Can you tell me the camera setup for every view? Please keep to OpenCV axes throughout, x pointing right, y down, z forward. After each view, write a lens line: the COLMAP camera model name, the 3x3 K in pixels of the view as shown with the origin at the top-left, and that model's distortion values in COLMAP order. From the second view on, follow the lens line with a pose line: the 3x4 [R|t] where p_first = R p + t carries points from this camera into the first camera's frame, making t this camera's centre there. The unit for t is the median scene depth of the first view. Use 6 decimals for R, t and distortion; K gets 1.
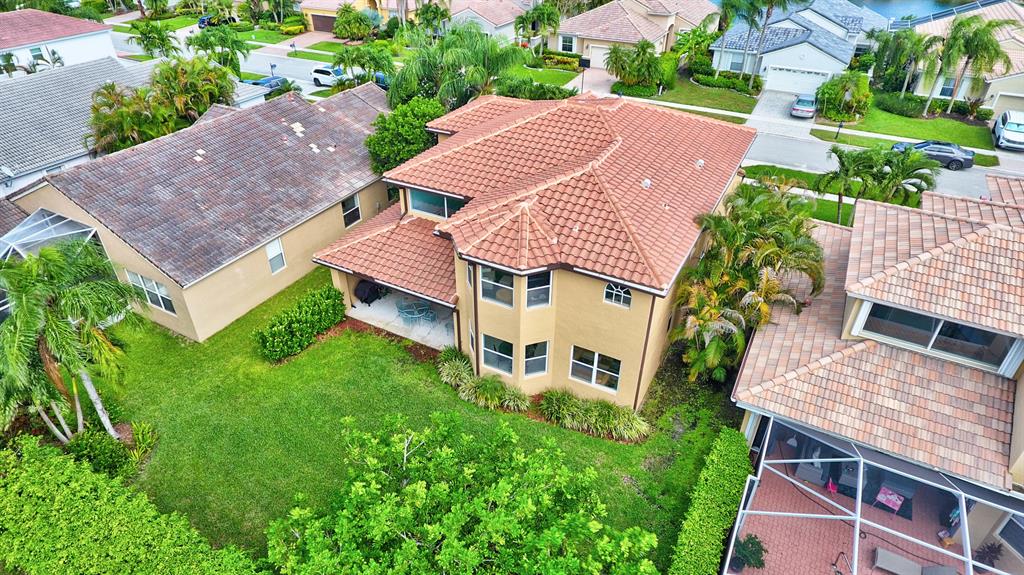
lens RADIAL K [[607.0, 0, 500.9], [0, 607.0, 285.0], [0, 0, 1]] dist [0.000868, -0.000739]
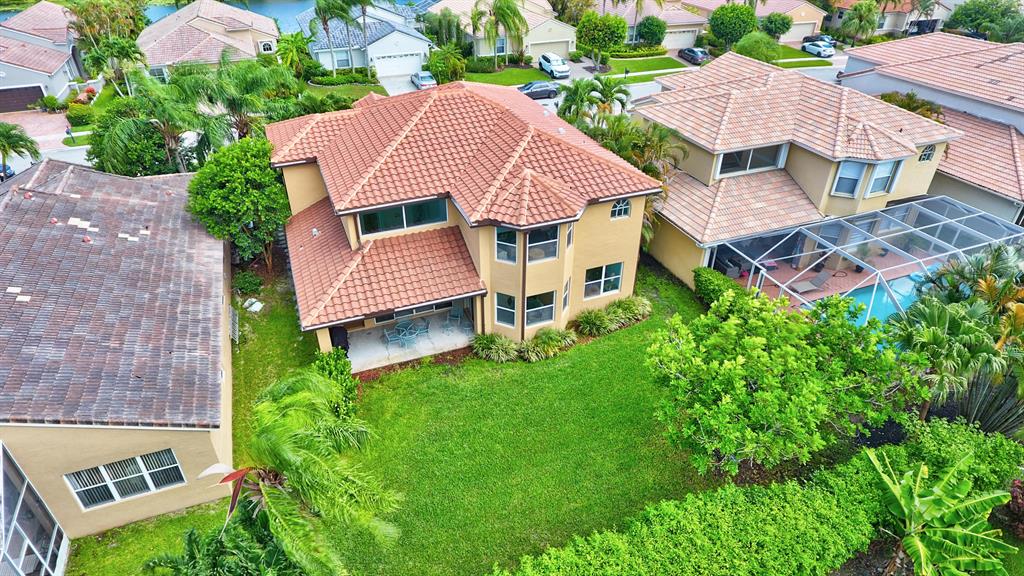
lens RADIAL K [[607.0, 0, 500.9], [0, 607.0, 285.5], [0, 0, 1]] dist [0.000868, -0.000739]
pose [[0.645481, -0.416530, 0.640200, -0.698308], [0.427598, 0.891609, 0.148978, -0.113337], [-0.632862, 0.177586, 0.753624, 0.182375]]
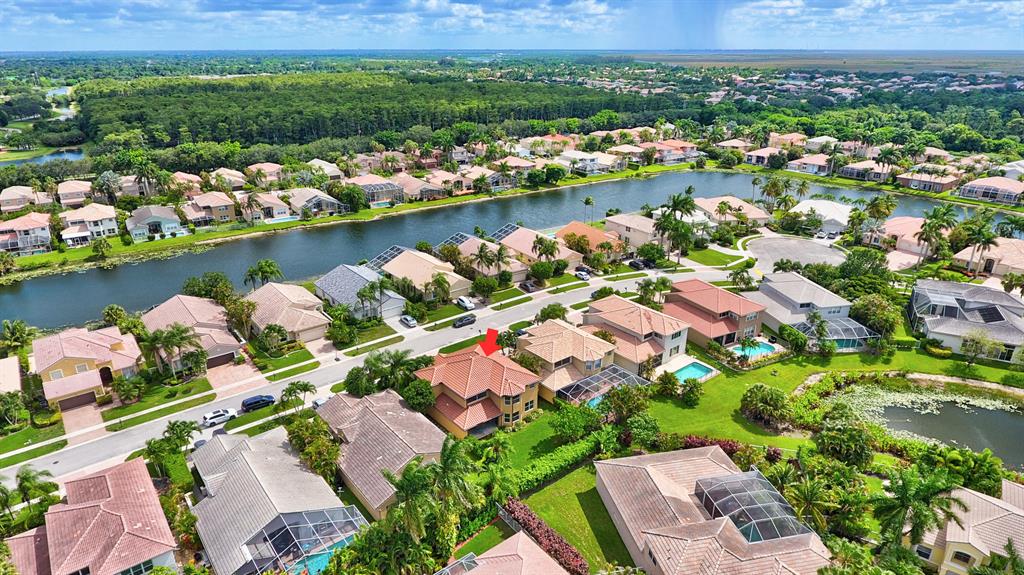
lens RADIAL K [[607.0, 0, 500.9], [0, 607.0, 285.0], [0, 0, 1]] dist [0.000868, -0.000739]
pose [[0.390567, -0.334212, 0.857765, -3.049906], [0.509187, 0.854689, 0.101165, -1.038074], [-0.766933, 0.397251, 0.503990, -1.255418]]
